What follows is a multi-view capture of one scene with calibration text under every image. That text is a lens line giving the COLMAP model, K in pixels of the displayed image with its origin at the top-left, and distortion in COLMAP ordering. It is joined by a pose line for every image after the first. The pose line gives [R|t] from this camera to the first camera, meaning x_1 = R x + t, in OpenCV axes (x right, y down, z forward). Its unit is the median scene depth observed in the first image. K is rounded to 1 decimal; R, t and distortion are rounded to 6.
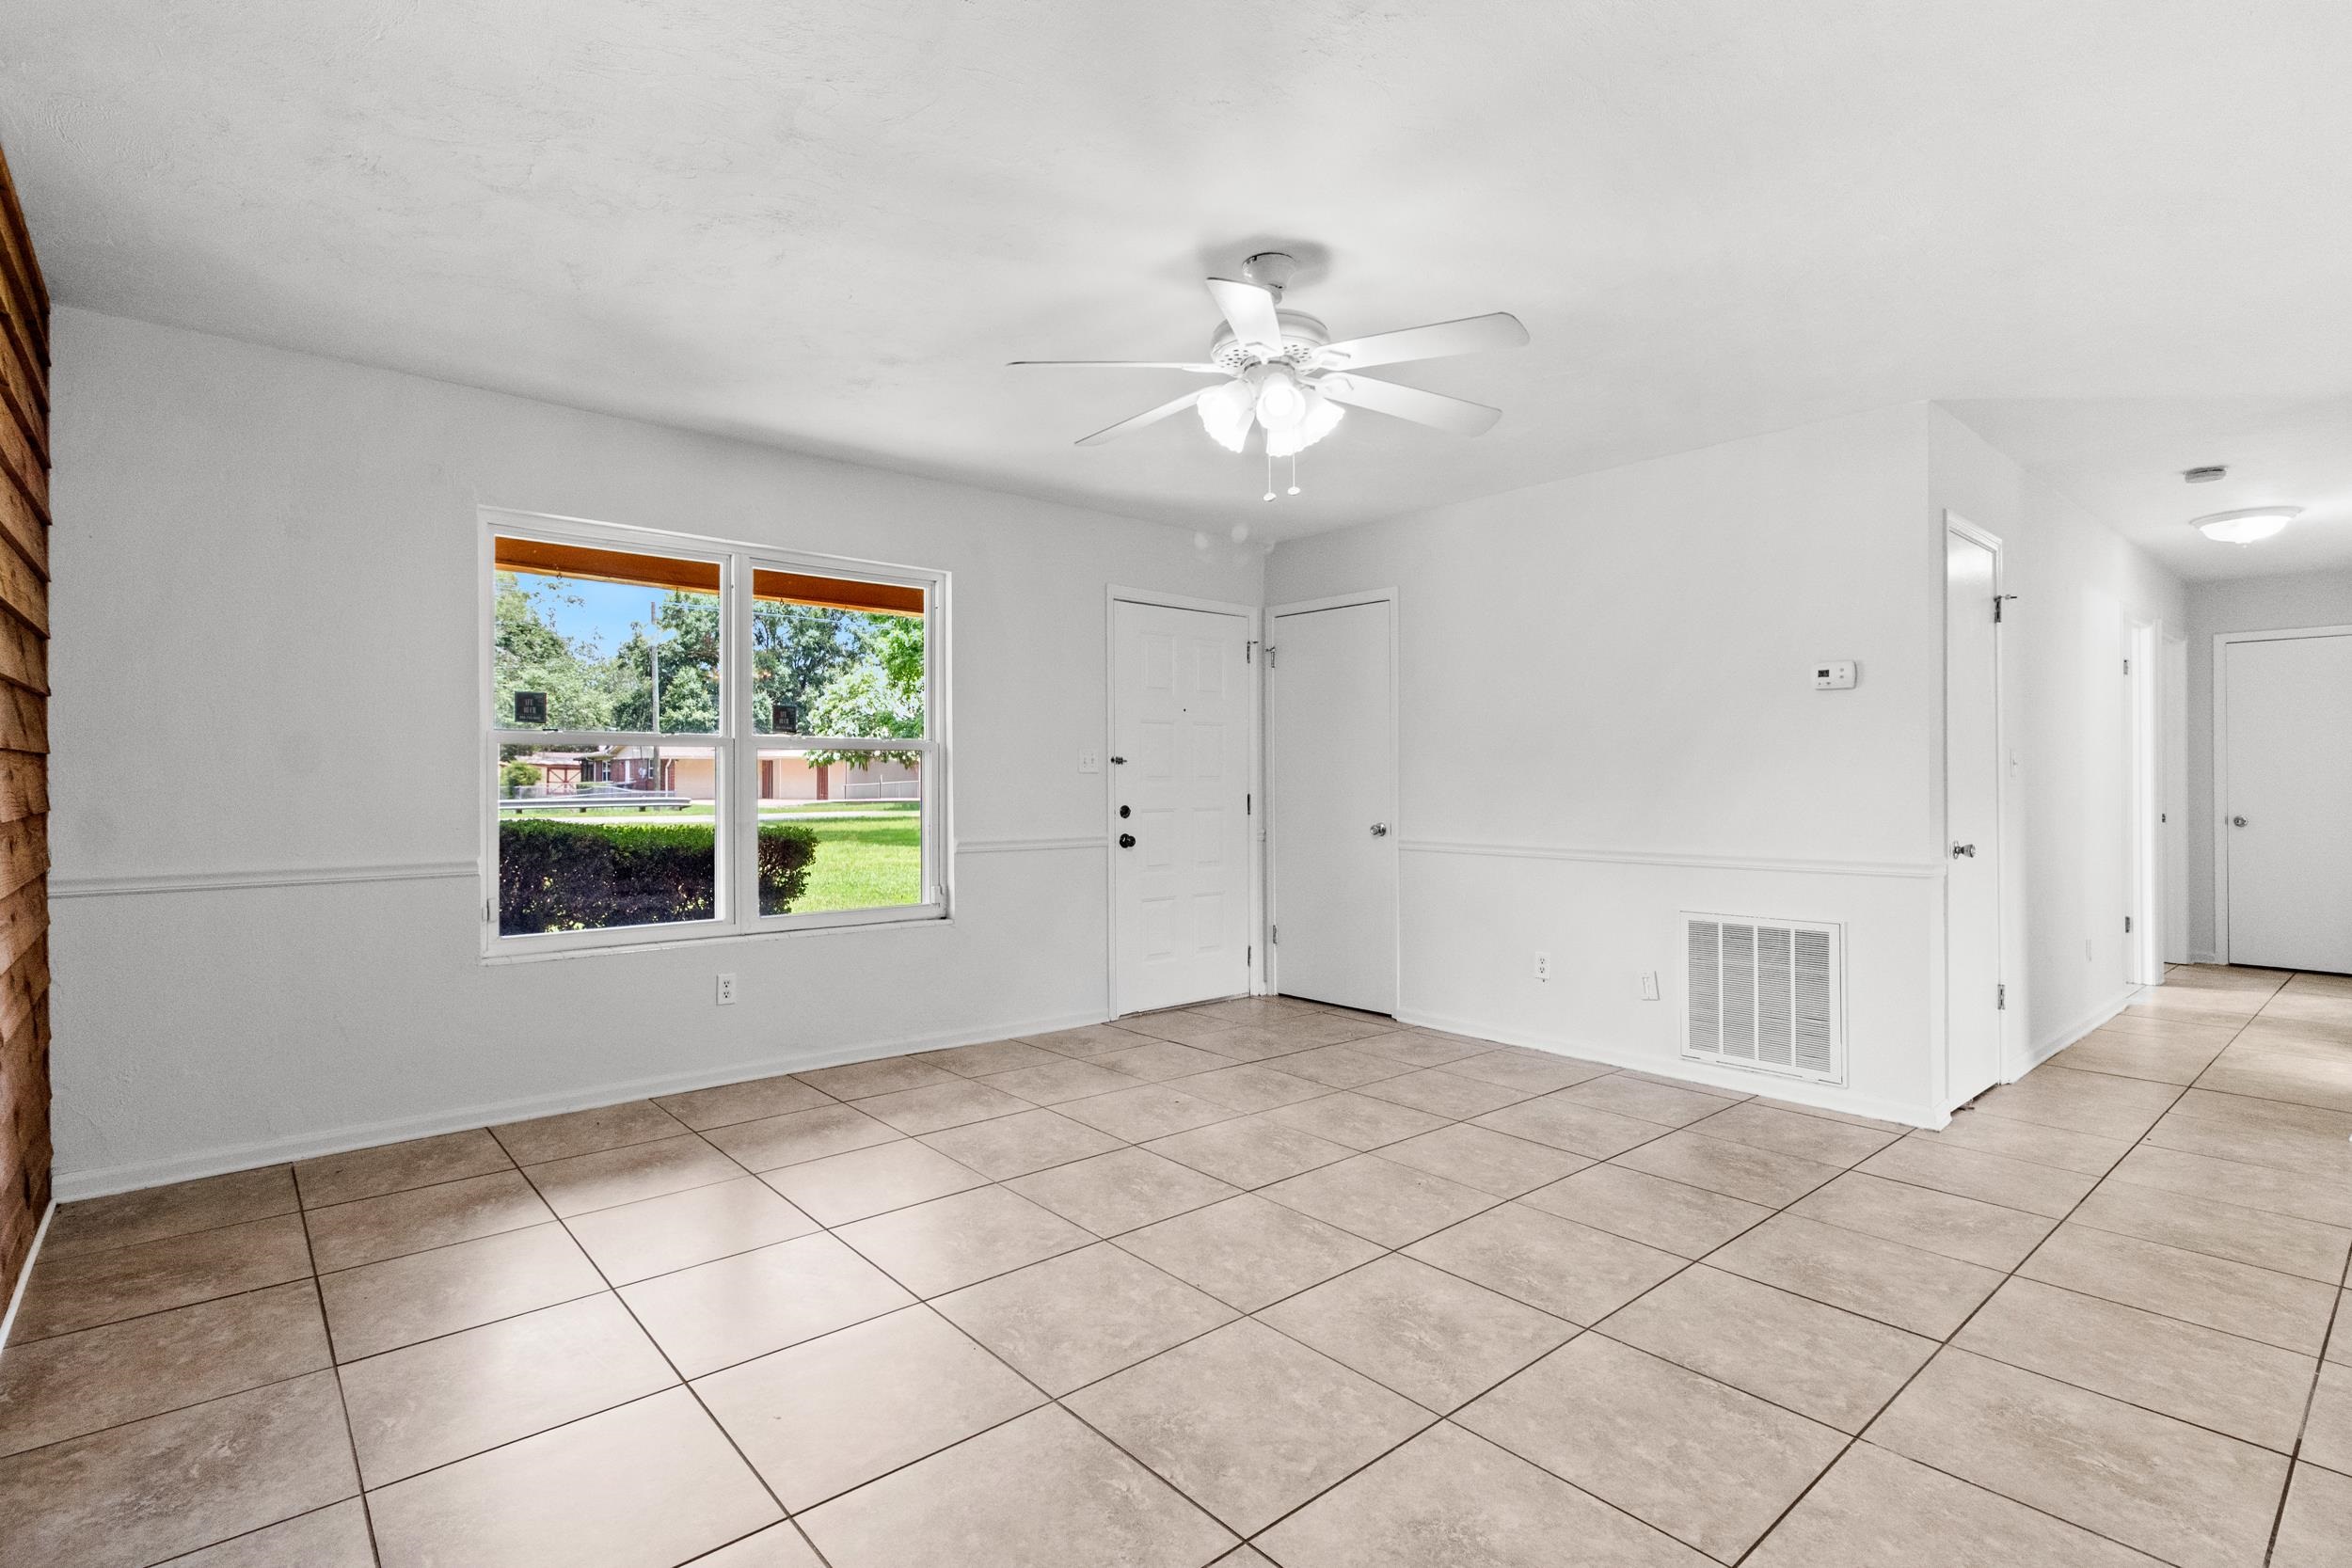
lens RADIAL K [[1130.9, 0, 1114.6], [0, 1130.9, 769.0], [0, 0, 1]] dist [0.001530, 0.000459]
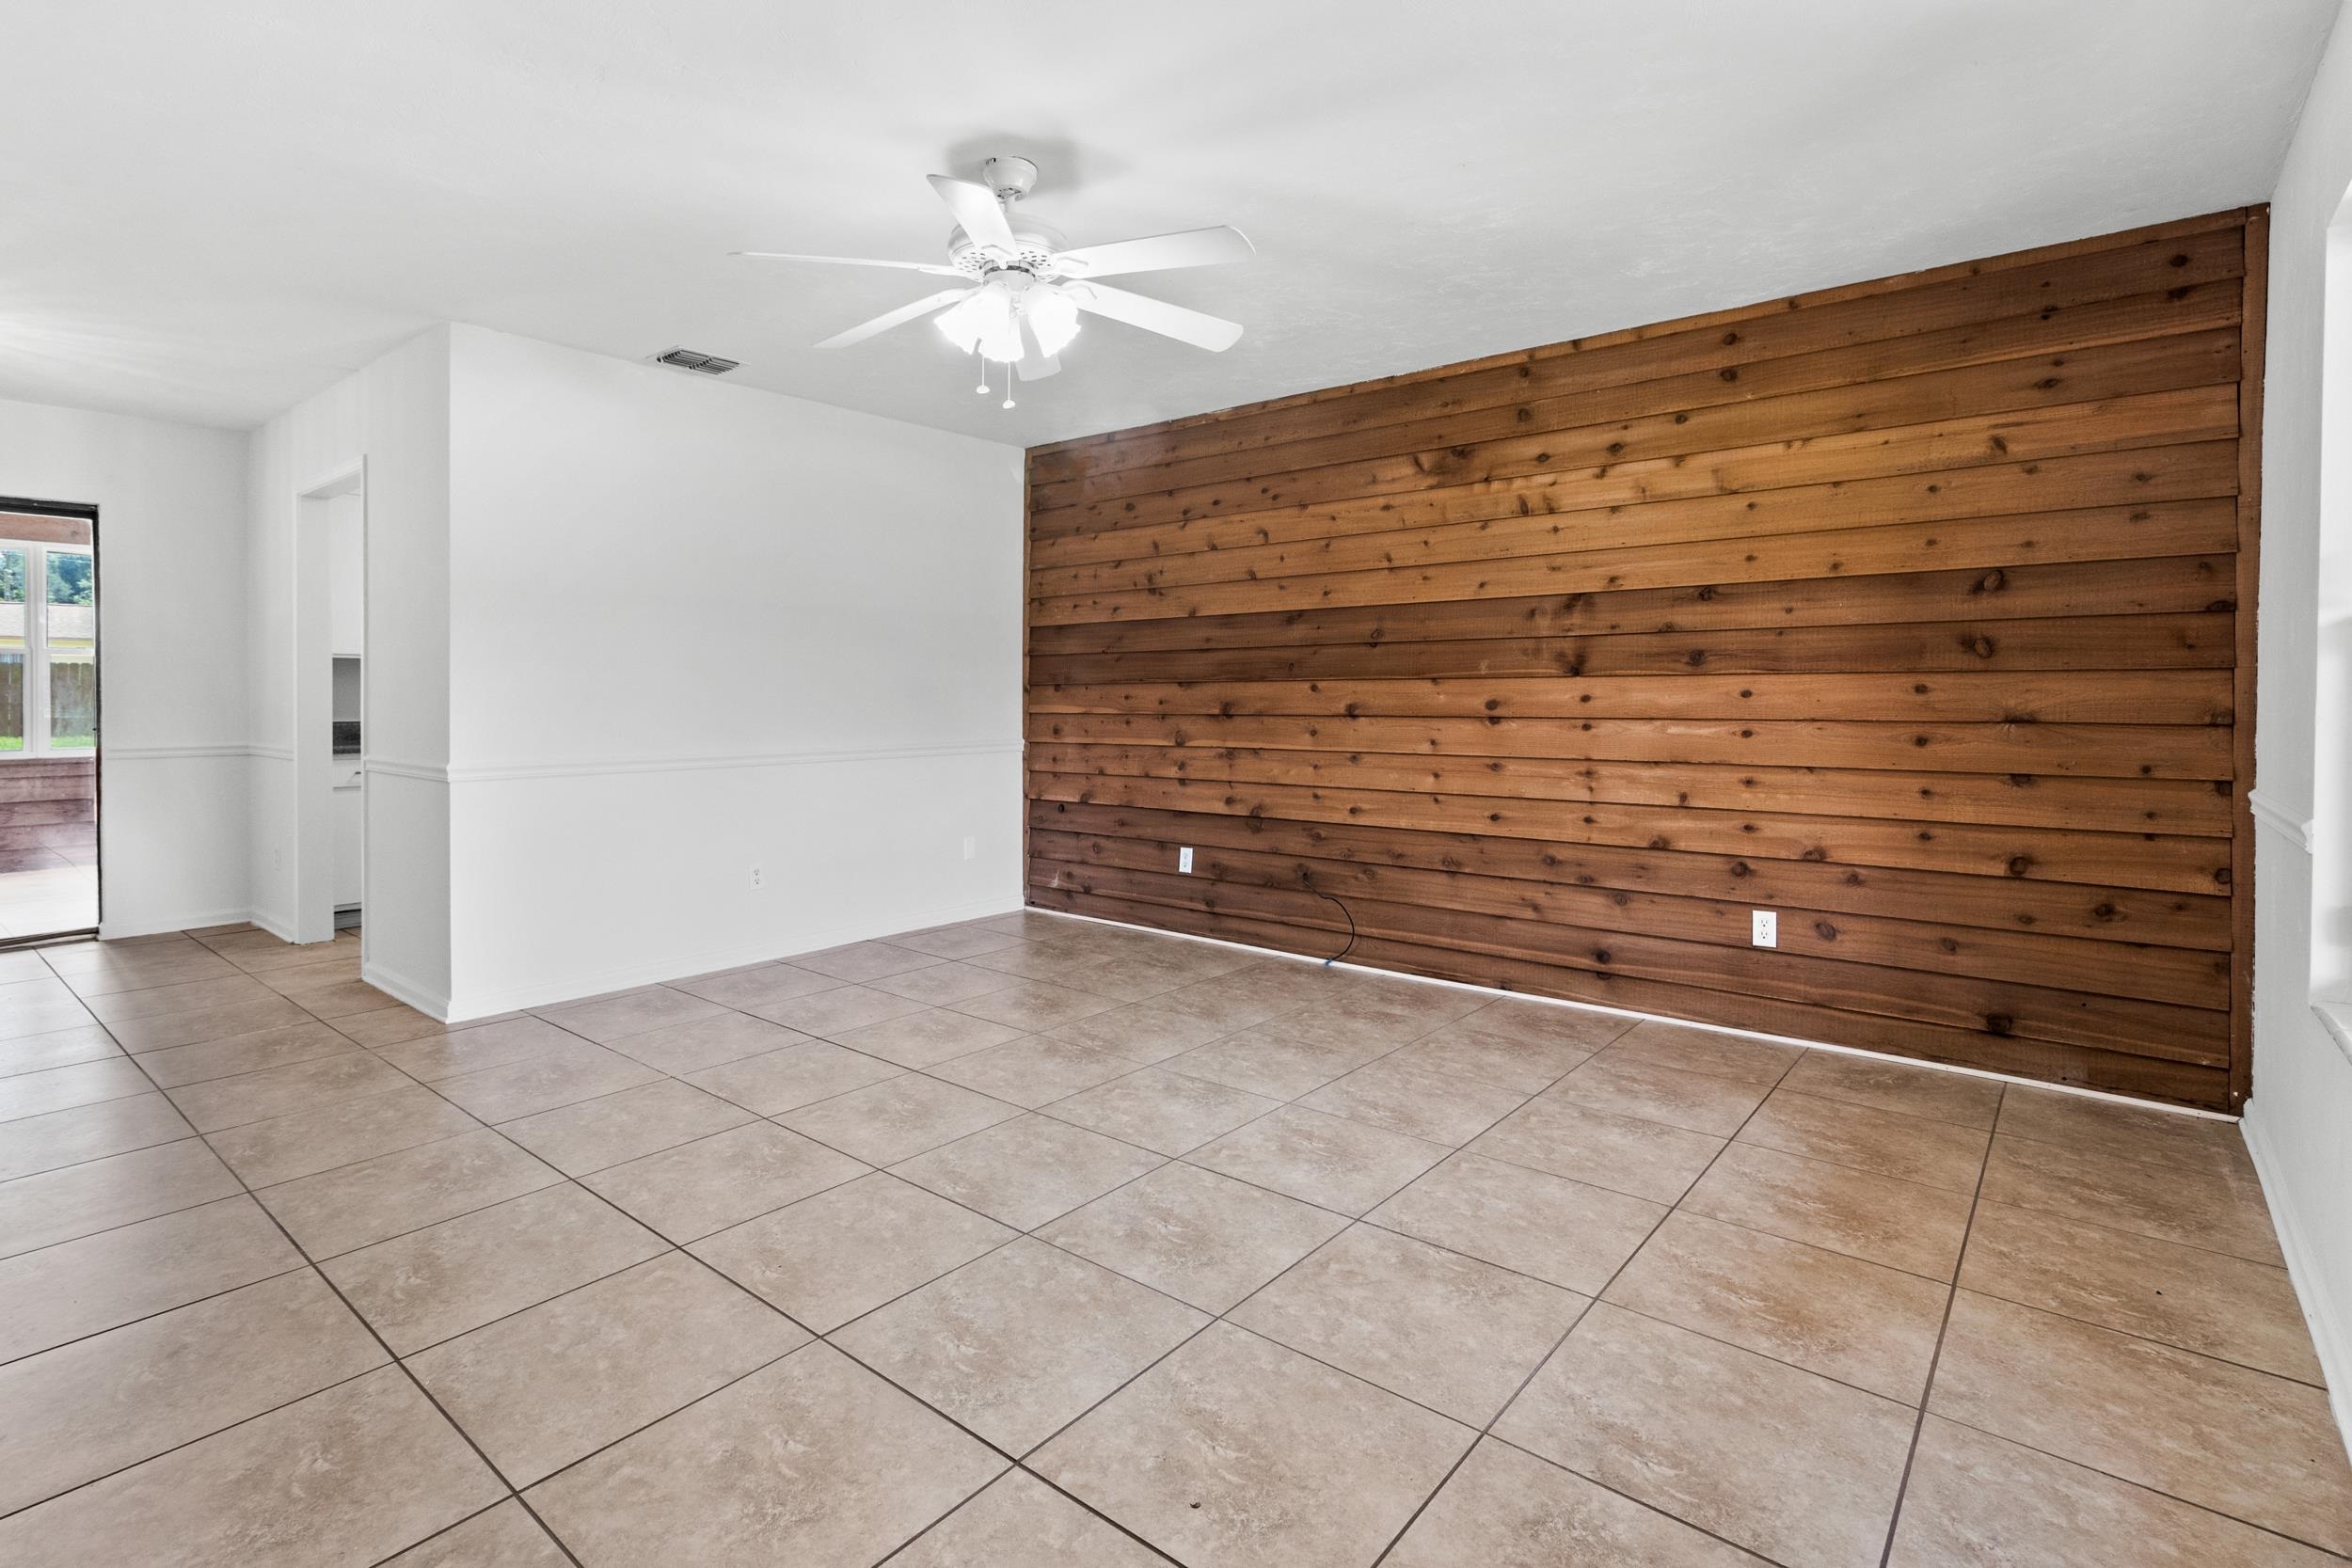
lens RADIAL K [[1130.9, 0, 1123.3], [0, 1130.9, 702.2], [0, 0, 1]] dist [0.001530, 0.000459]
pose [[-0.982856, -0.001844, -0.184367, 0.165412], [-0.002084, 0.999997, 0.001109, 0.015868], [0.184365, 0.001474, -0.982857, 1.492856]]
